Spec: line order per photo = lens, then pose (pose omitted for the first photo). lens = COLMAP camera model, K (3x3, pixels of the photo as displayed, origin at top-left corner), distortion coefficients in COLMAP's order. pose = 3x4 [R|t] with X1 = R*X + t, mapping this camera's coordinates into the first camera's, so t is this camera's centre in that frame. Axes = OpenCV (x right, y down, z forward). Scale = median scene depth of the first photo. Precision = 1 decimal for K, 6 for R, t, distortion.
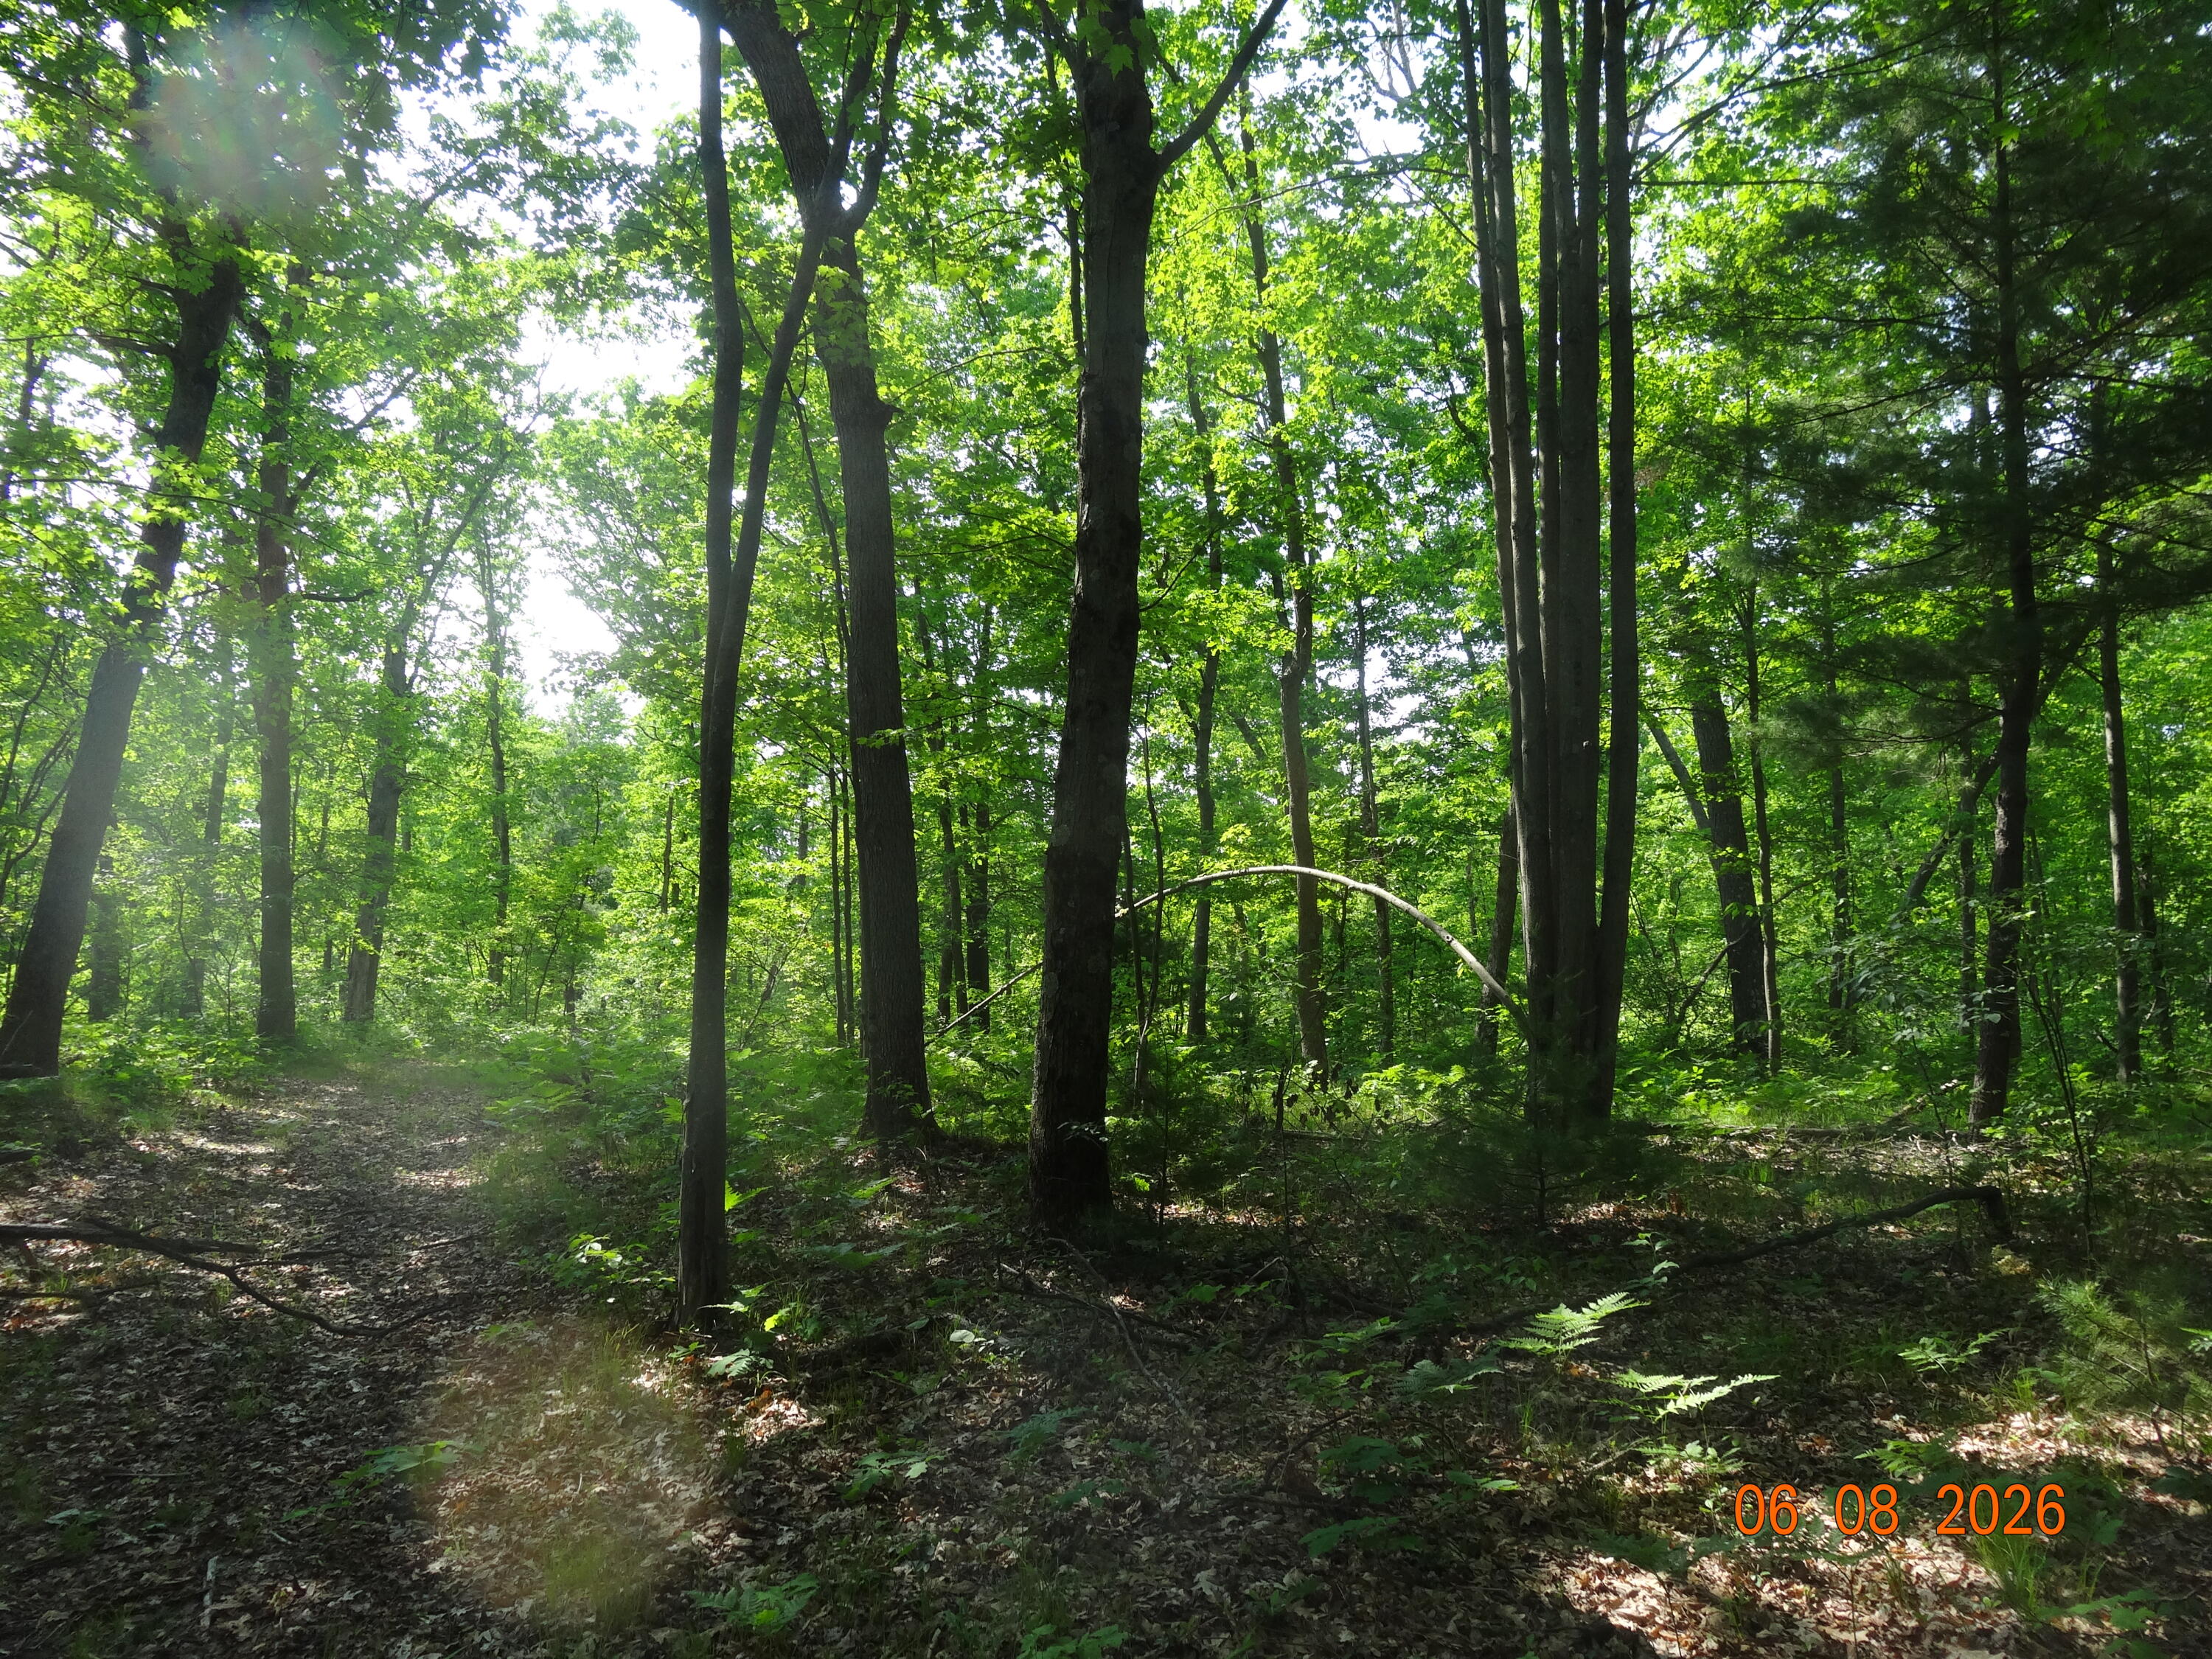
lens RADIAL K [[1660.5, 0, 1106.0], [0, 1660.5, 838.2], [0, 0, 1]] dist [0.010263, -0.006467]
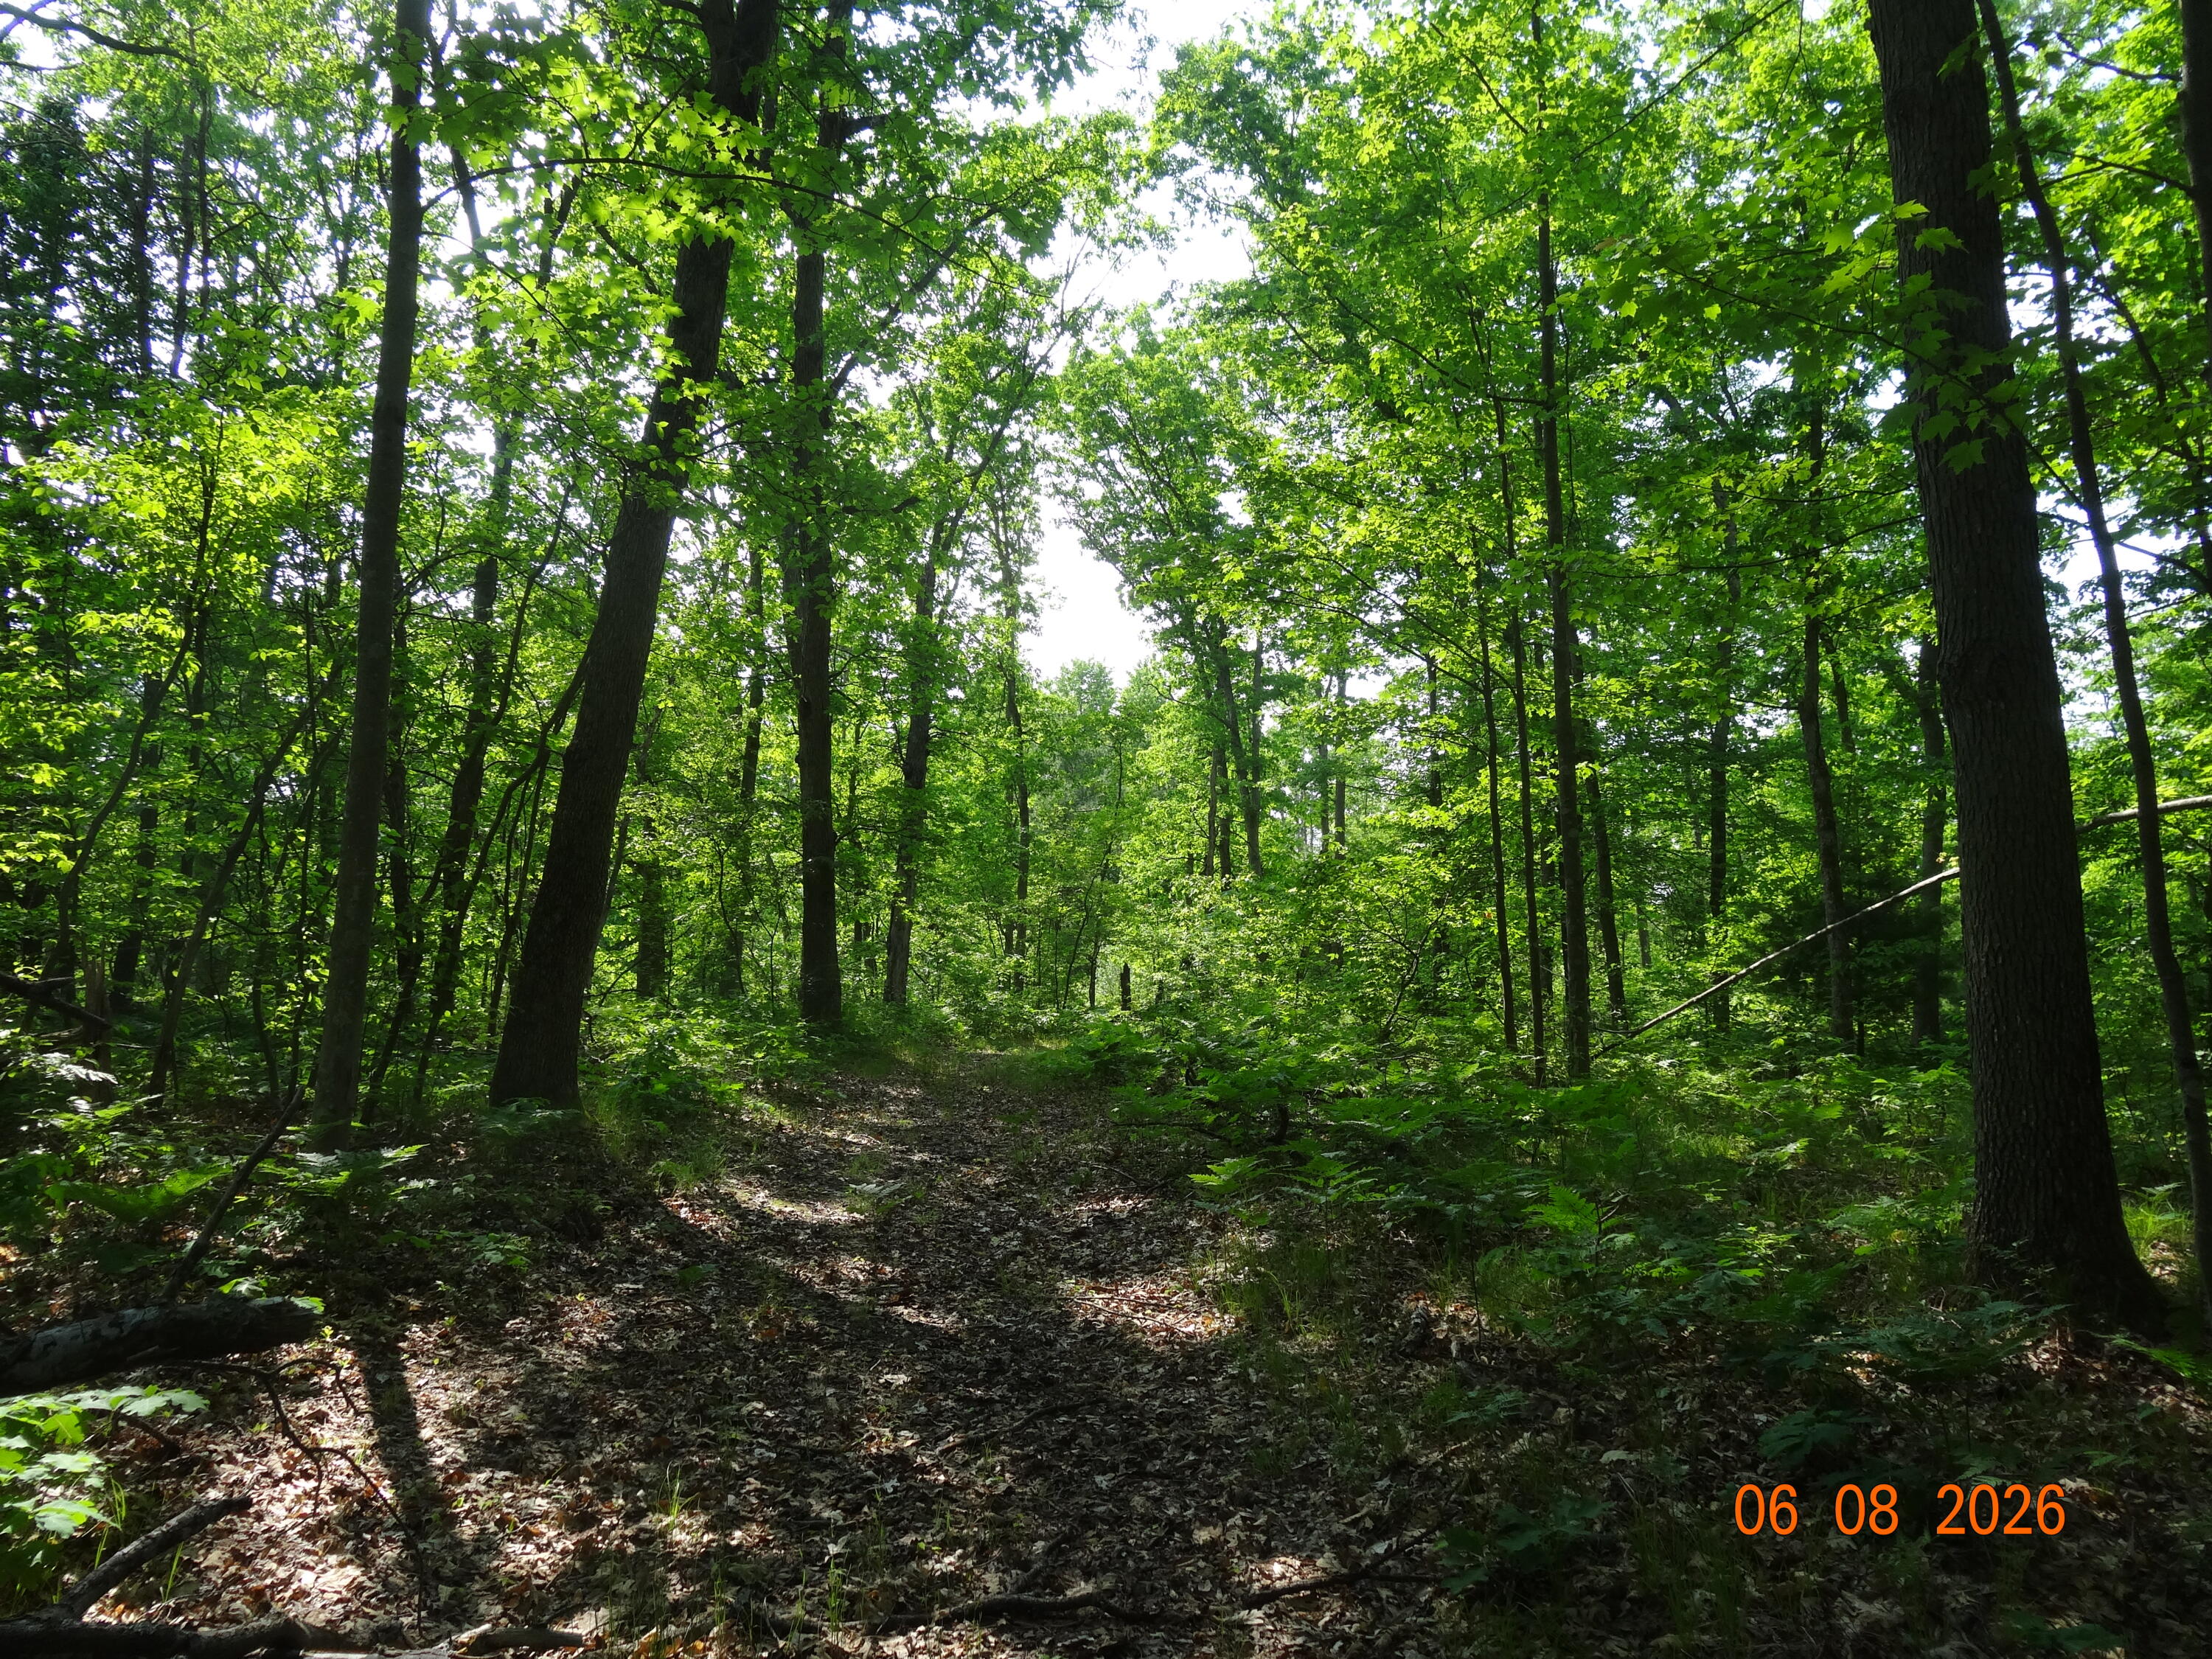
lens RADIAL K [[1660.5, 0, 1106.0], [0, 1660.5, 838.2], [0, 0, 1]] dist [0.010263, -0.006467]
pose [[0.962033, -0.012824, -0.272633, -0.093747], [0.016572, 0.999797, 0.011447, 0.013061], [0.272431, -0.015531, 0.962050, 0.164467]]
